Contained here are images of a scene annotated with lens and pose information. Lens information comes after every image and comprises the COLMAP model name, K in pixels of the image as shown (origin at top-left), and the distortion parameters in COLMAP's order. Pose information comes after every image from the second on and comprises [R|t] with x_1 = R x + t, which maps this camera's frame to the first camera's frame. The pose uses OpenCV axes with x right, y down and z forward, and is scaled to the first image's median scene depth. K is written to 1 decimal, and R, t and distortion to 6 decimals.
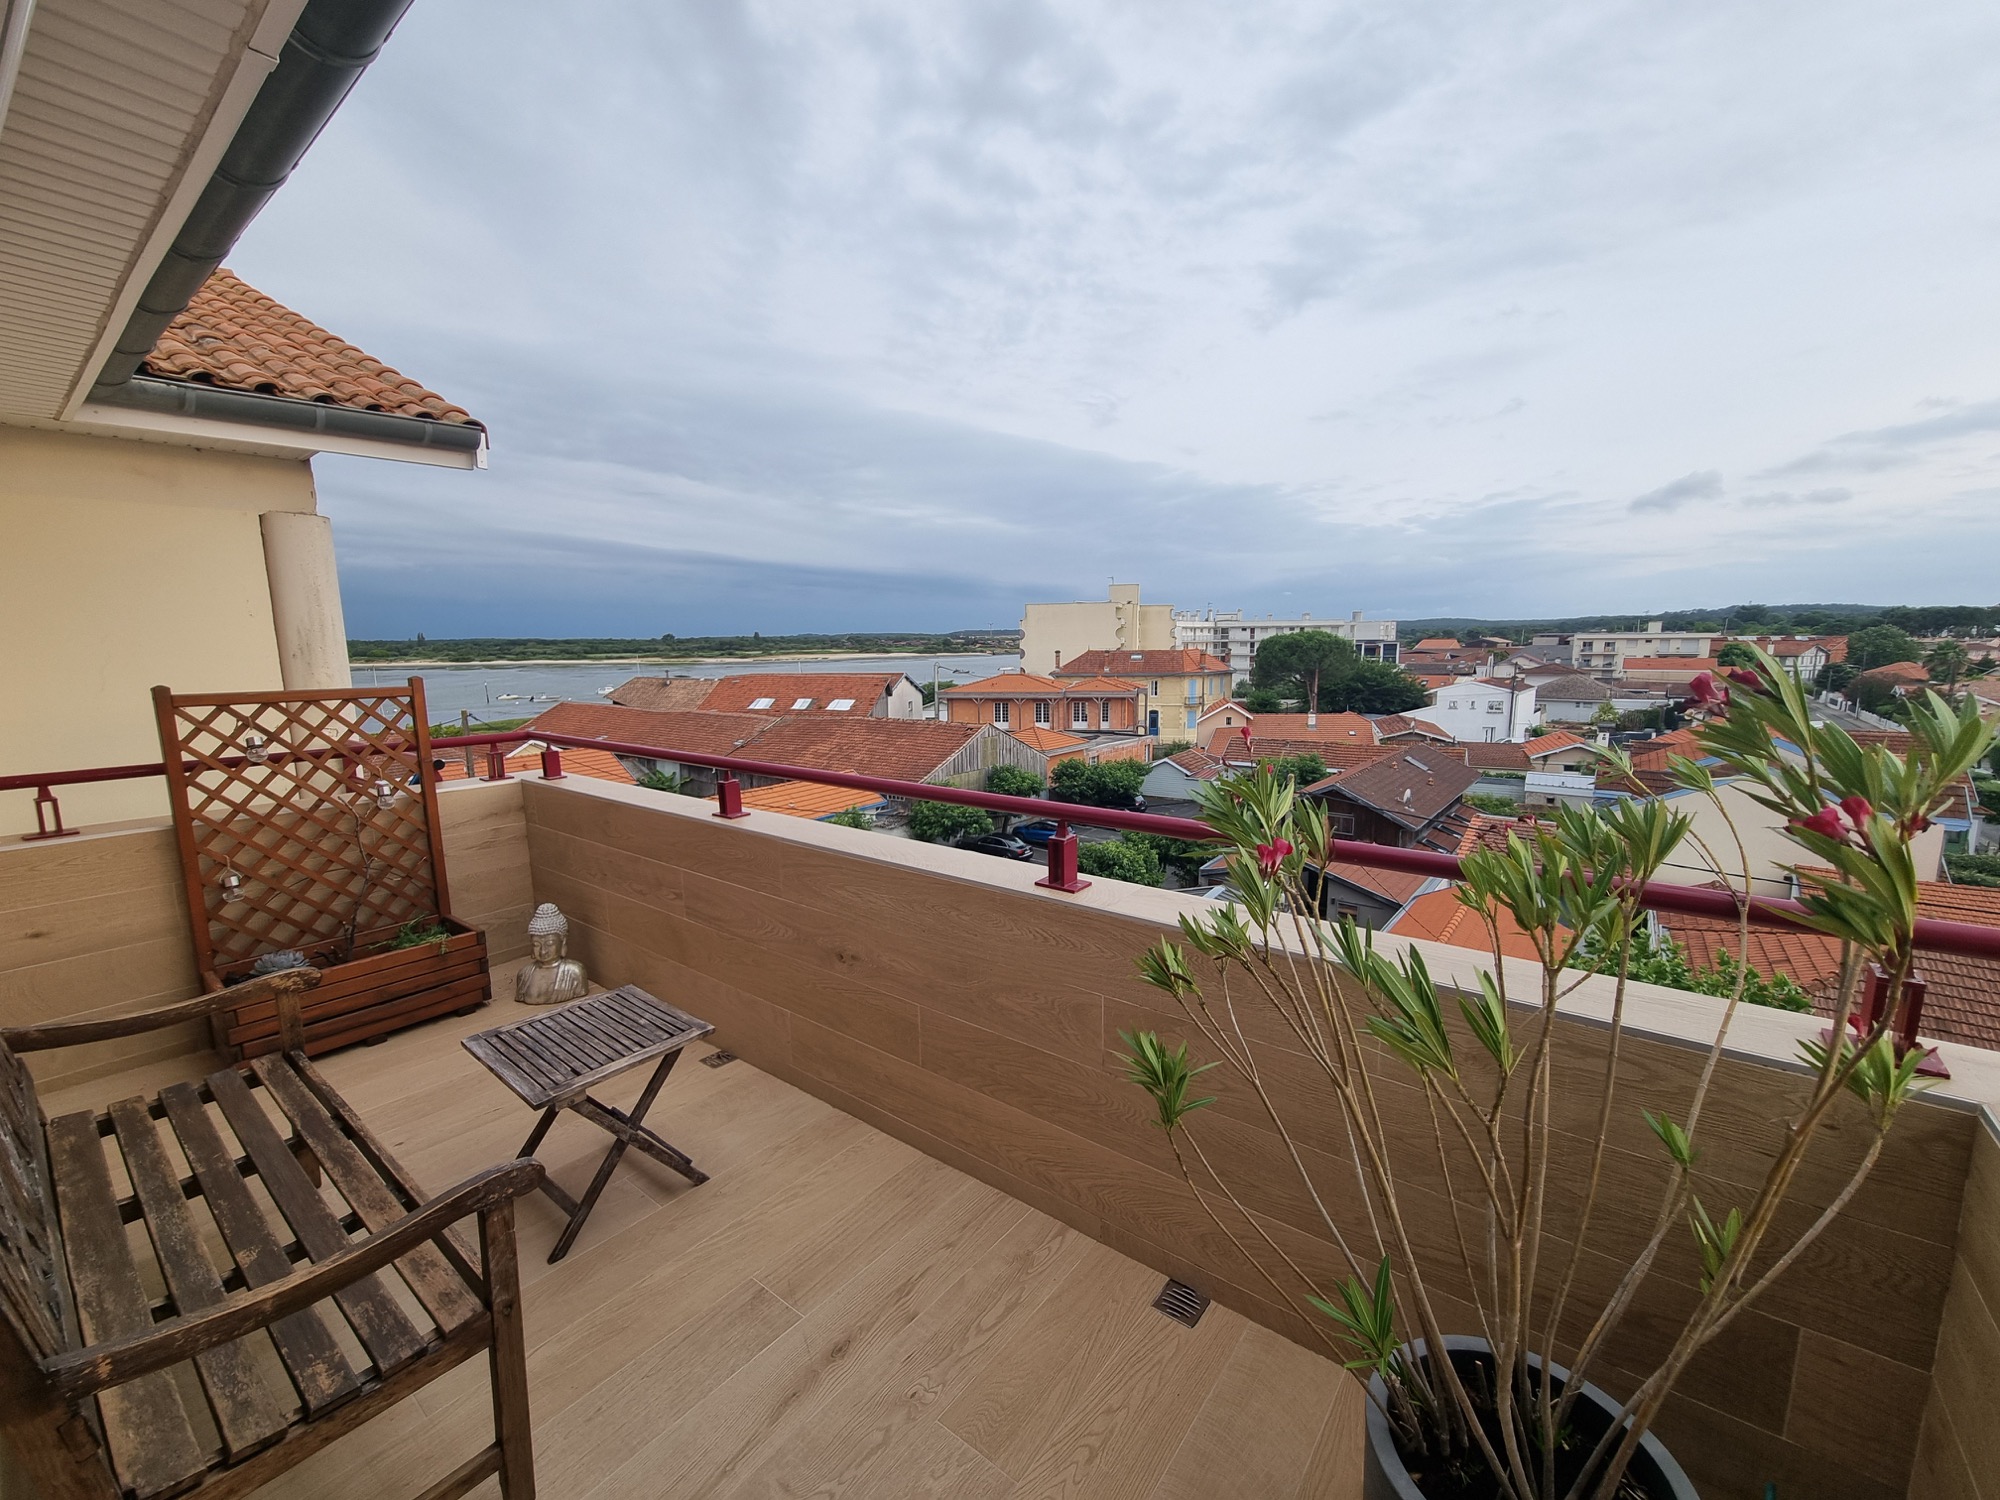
lens RADIAL K [[823.5, 0, 999.4], [0, 823.5, 751.6], [0, 0, 1]] dist [-0.001652, -0.001289]
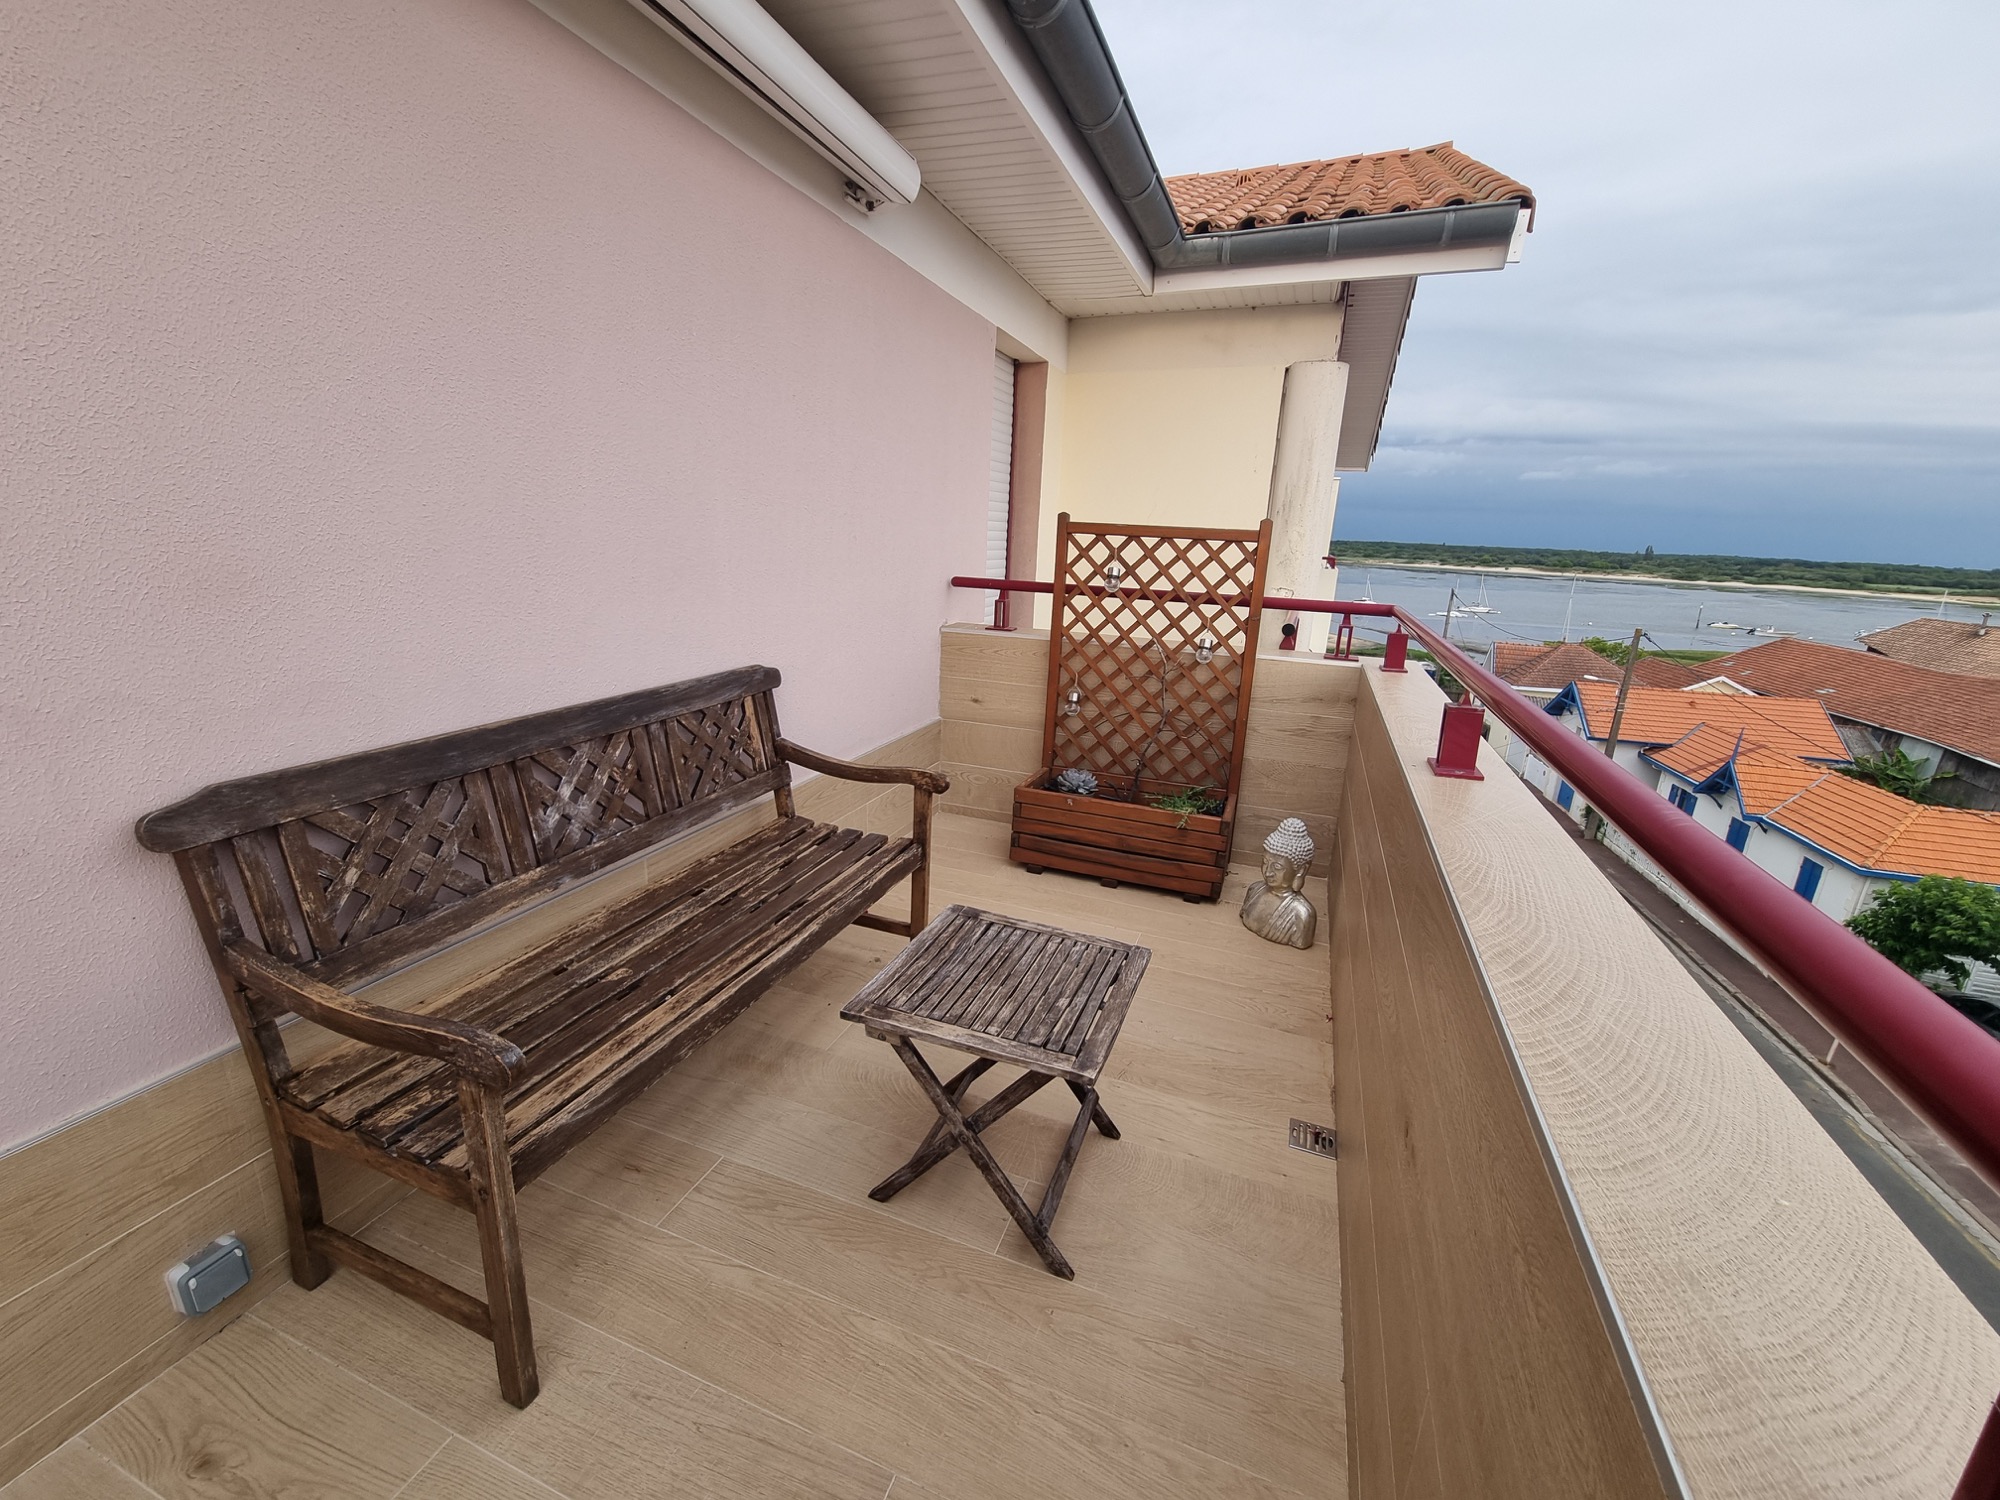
lens RADIAL K [[823.5, 0, 994.5], [0, 823.5, 766.2], [0, 0, 1]] dist [-0.001652, -0.001289]
pose [[0.297461, 0.283028, -0.911818, 0.073214], [-0.172410, 0.955272, 0.240272, -0.002449], [0.939038, 0.085735, 0.332953, 0.510523]]
